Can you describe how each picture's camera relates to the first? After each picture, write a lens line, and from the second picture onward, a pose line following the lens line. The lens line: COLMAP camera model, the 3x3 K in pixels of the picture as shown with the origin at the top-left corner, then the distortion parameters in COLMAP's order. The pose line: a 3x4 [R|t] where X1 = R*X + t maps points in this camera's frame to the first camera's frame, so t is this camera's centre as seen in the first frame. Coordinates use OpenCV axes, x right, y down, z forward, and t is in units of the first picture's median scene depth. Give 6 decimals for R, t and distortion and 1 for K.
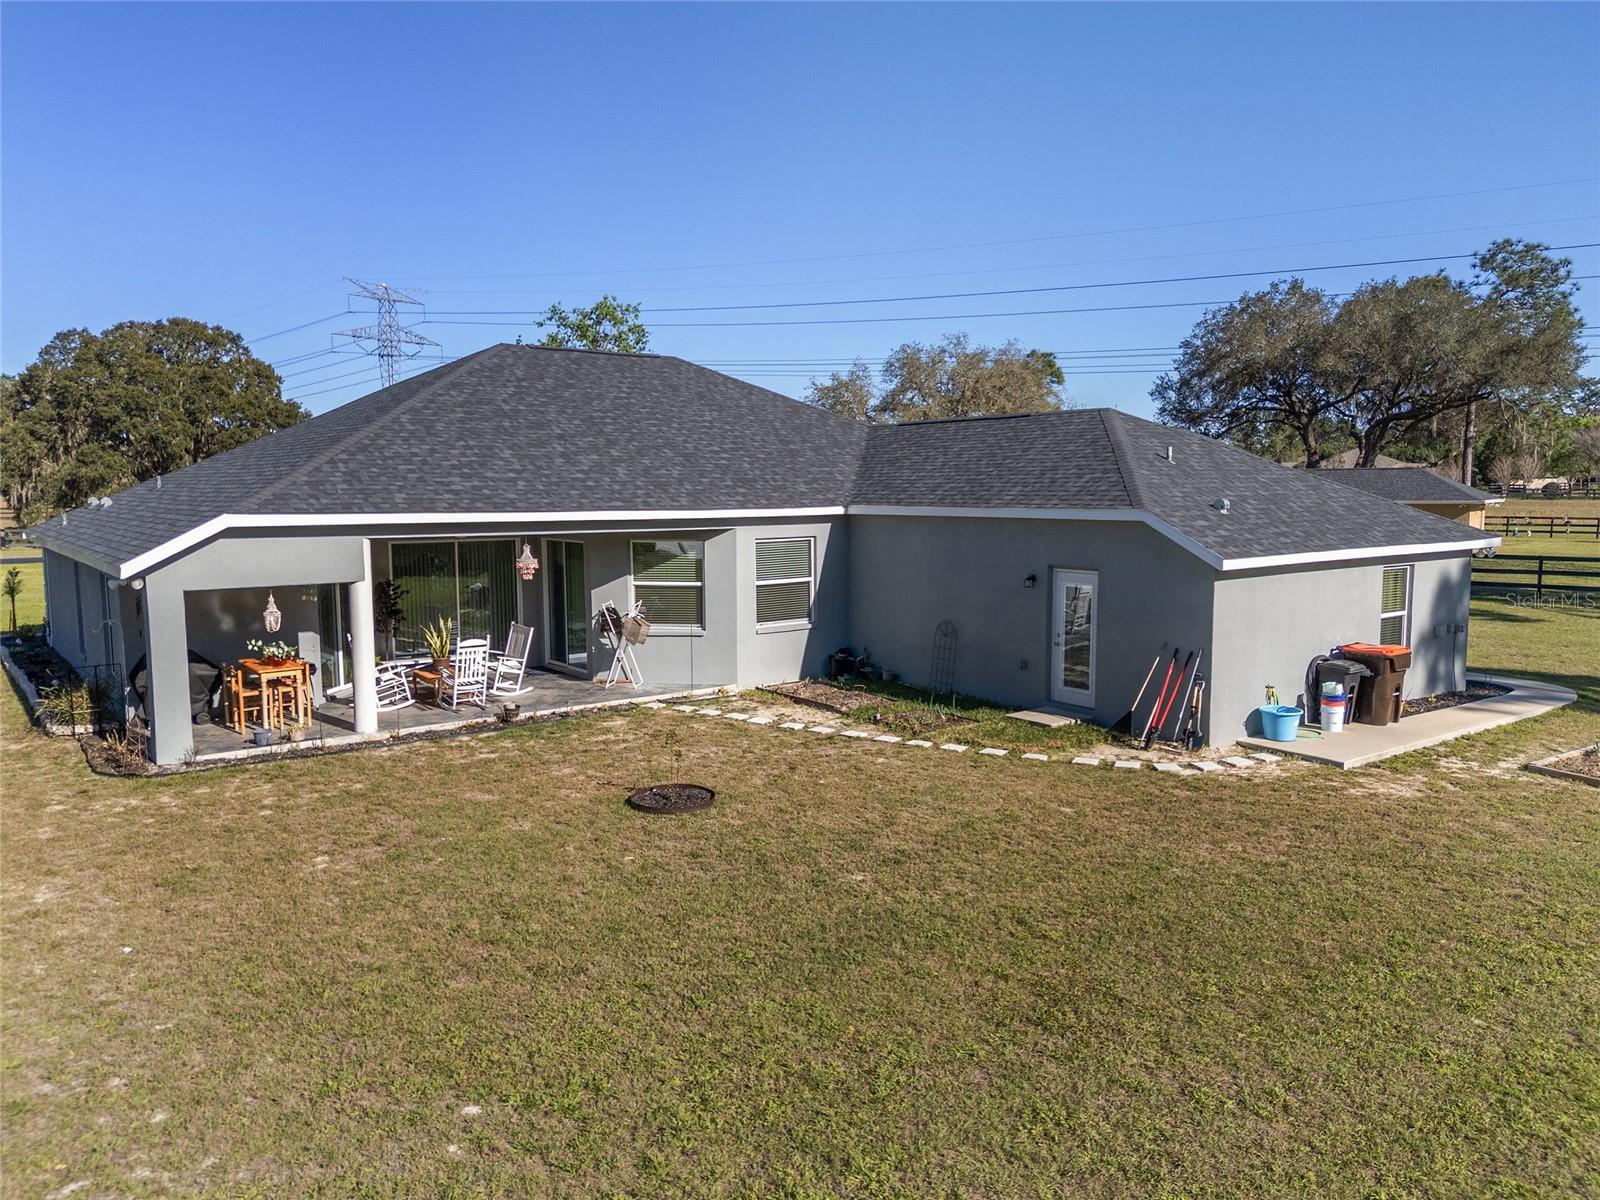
lens RADIAL K [[1173.7, 0, 800.1], [0, 1173.7, 602.2], [0, 0, 1]] dist [0.077427, -0.079433]
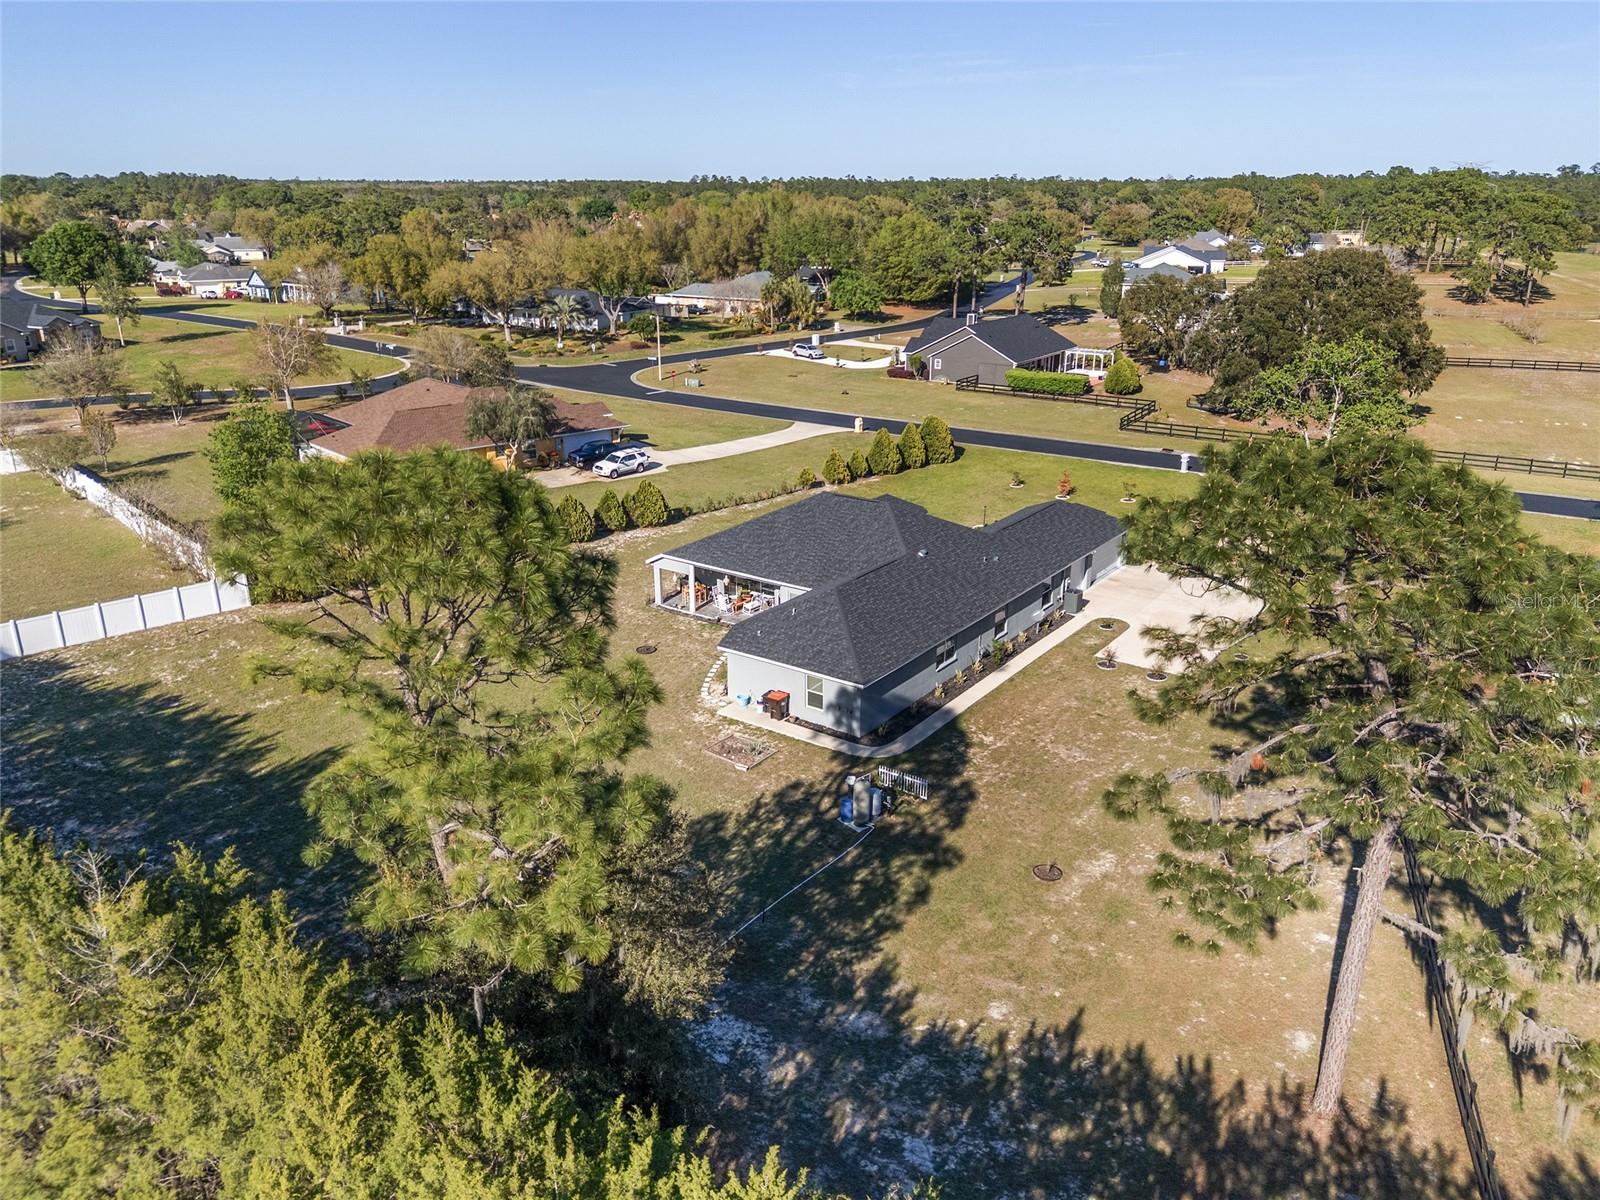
lens RADIAL K [[1173.7, 0, 797.1], [0, 1173.7, 599.6], [0, 0, 1]] dist [0.077427, -0.079433]
pose [[0.299561, 0.319569, -0.898965, 2.627756], [-0.097535, 0.947557, 0.304341, -0.933328], [0.949078, -0.003488, 0.315021, 0.092300]]
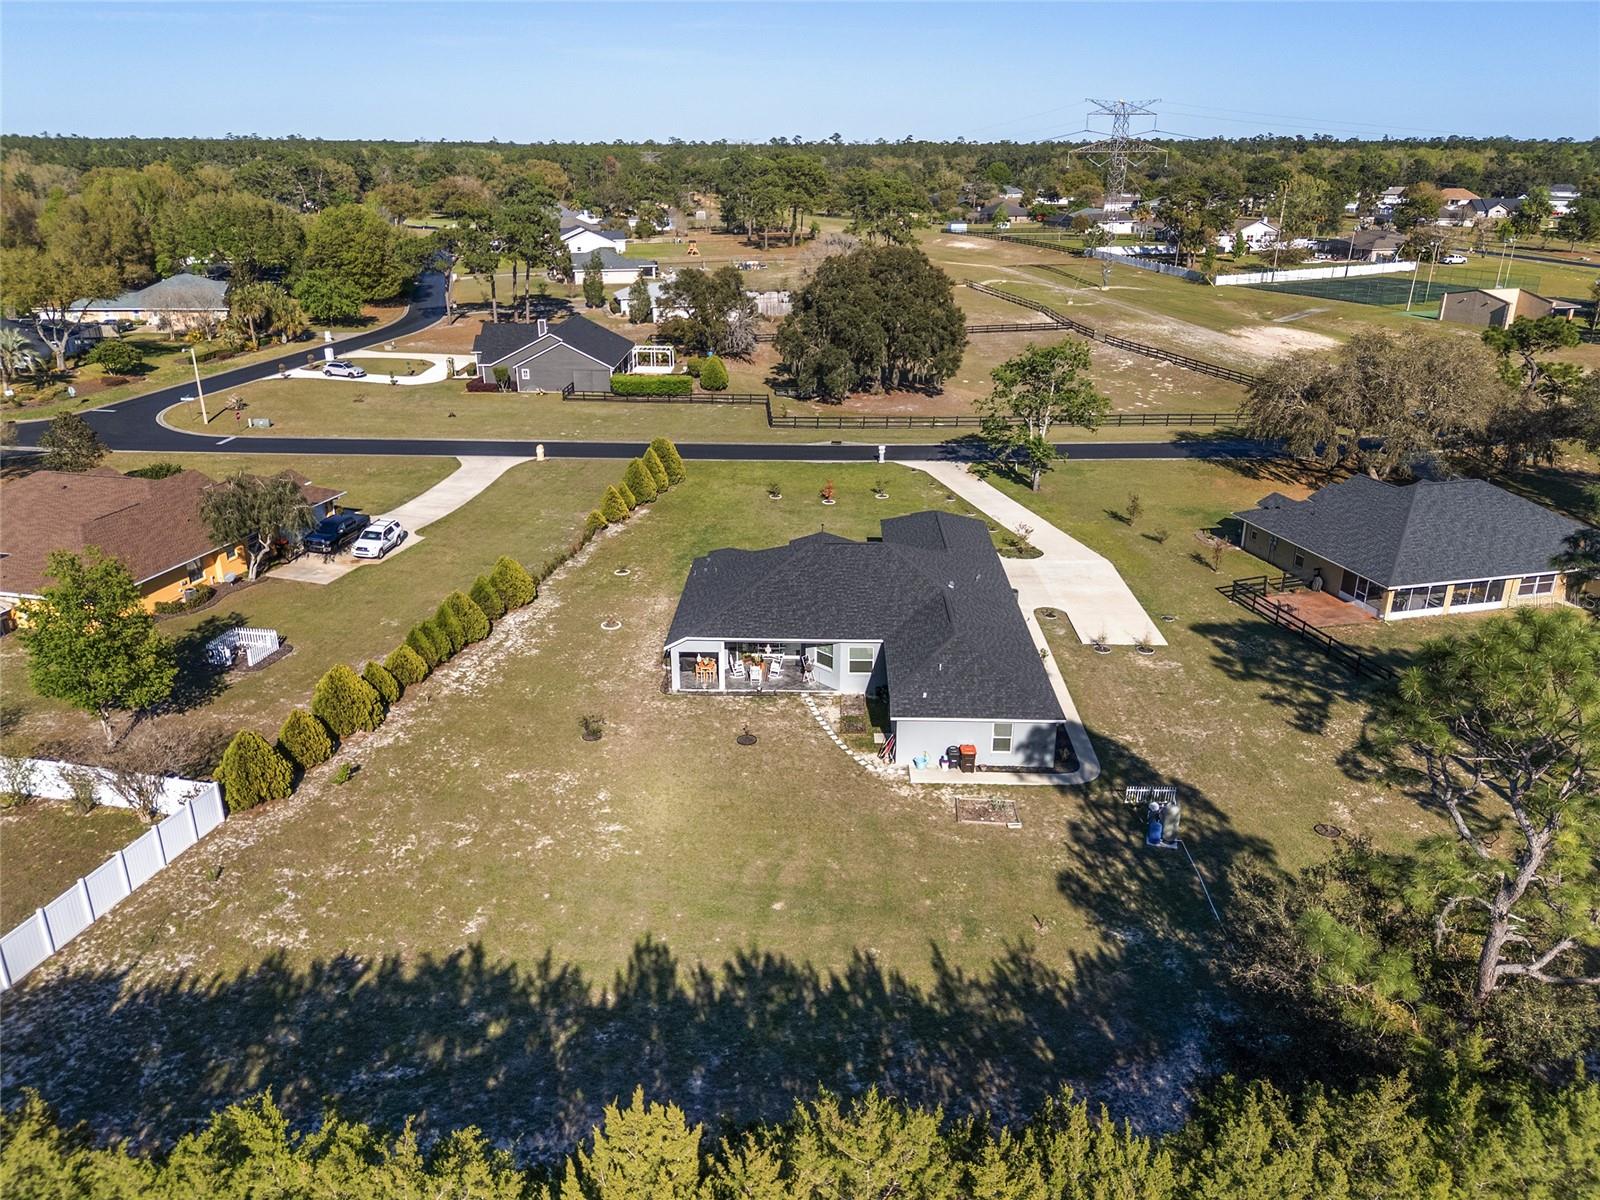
lens RADIAL K [[1173.7, 0, 797.3], [0, 1173.7, 607.7], [0, 0, 1]] dist [0.077427, -0.079433]
pose [[0.784228, 0.232212, -0.575382, 1.551860], [-0.069081, 0.954240, 0.290955, -1.007982], [0.616615, -0.188427, 0.764383, -1.340856]]
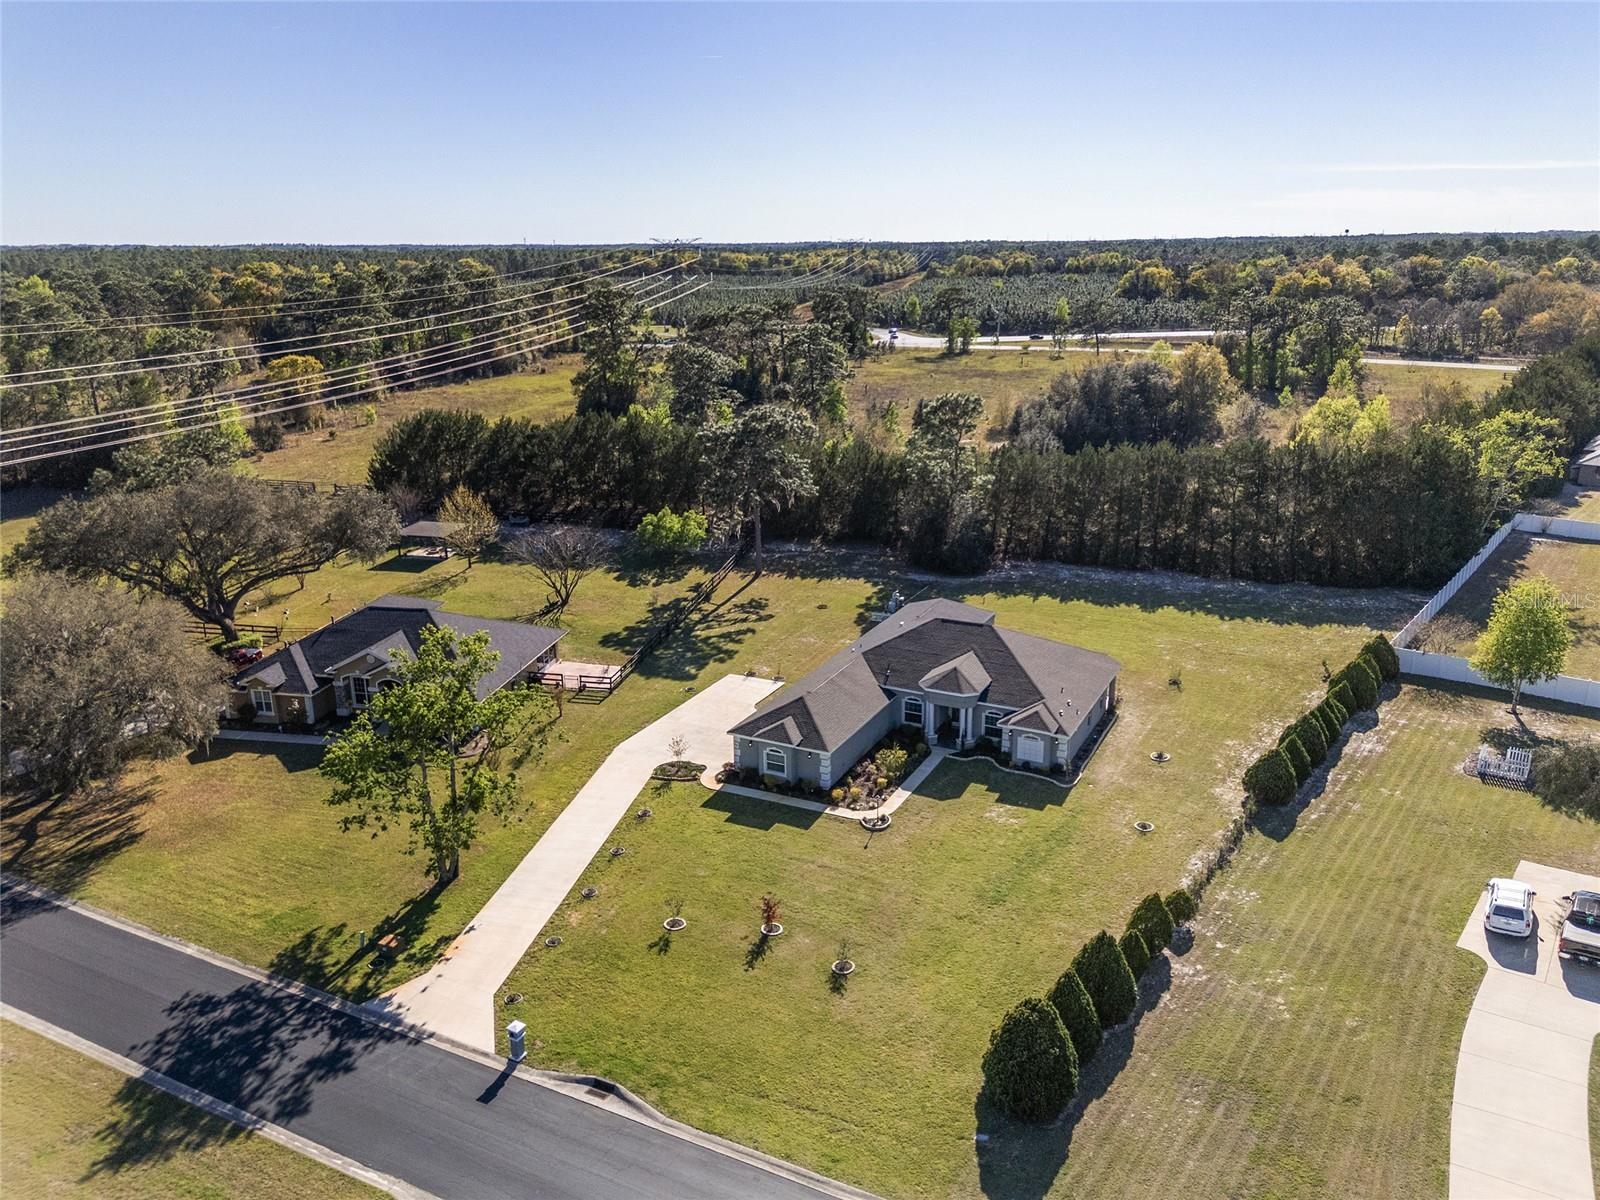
lens RADIAL K [[1173.7, 0, 799.9], [0, 1173.7, 604.6], [0, 0, 1]] dist [0.077427, -0.079433]
pose [[-0.440349, -0.251805, 0.861793, -3.430000], [0.103599, 0.939203, 0.327359, -1.689792], [-0.891830, 0.233433, -0.387490, 3.284365]]
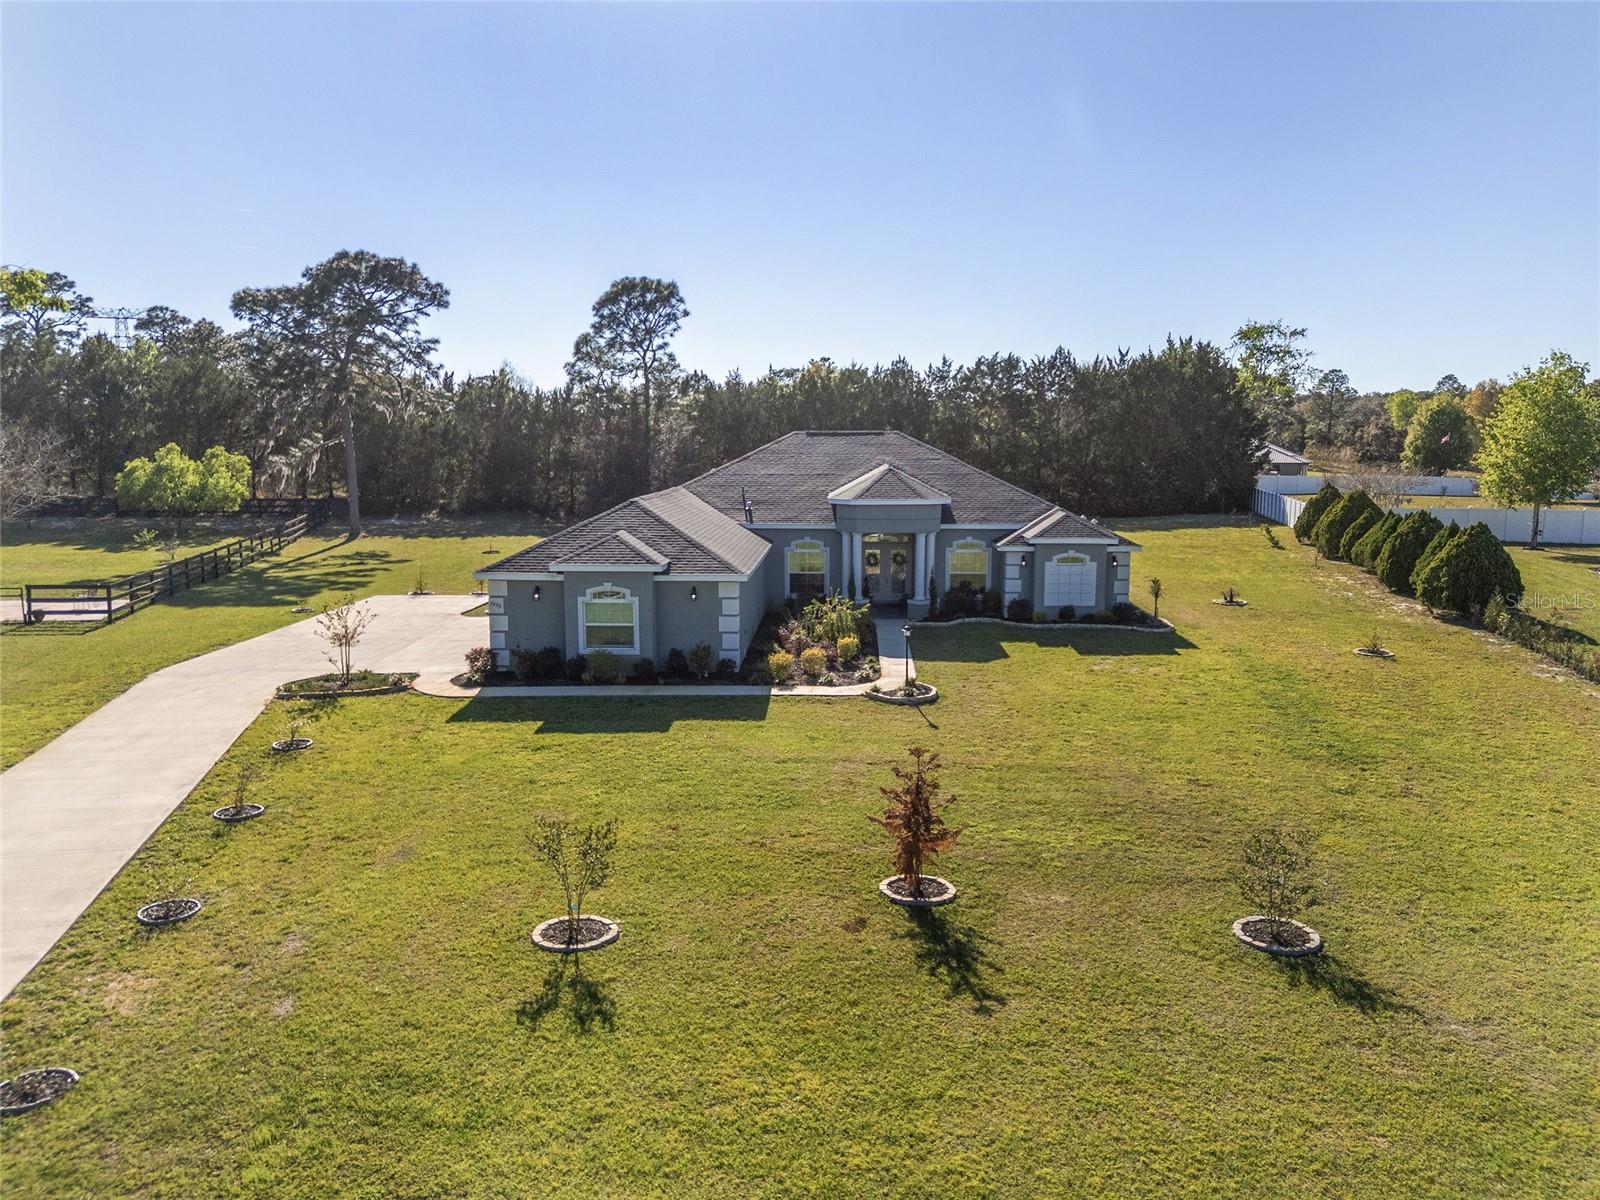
lens RADIAL K [[1173.7, 0, 800.5], [0, 1173.7, 598.0], [0, 0, 1]] dist [0.077427, -0.079433]
pose [[-0.774429, -0.078202, 0.627809, -1.601063], [0.067927, 0.976317, 0.205404, -0.416951], [-0.629003, 0.201716, -0.750777, 3.056270]]
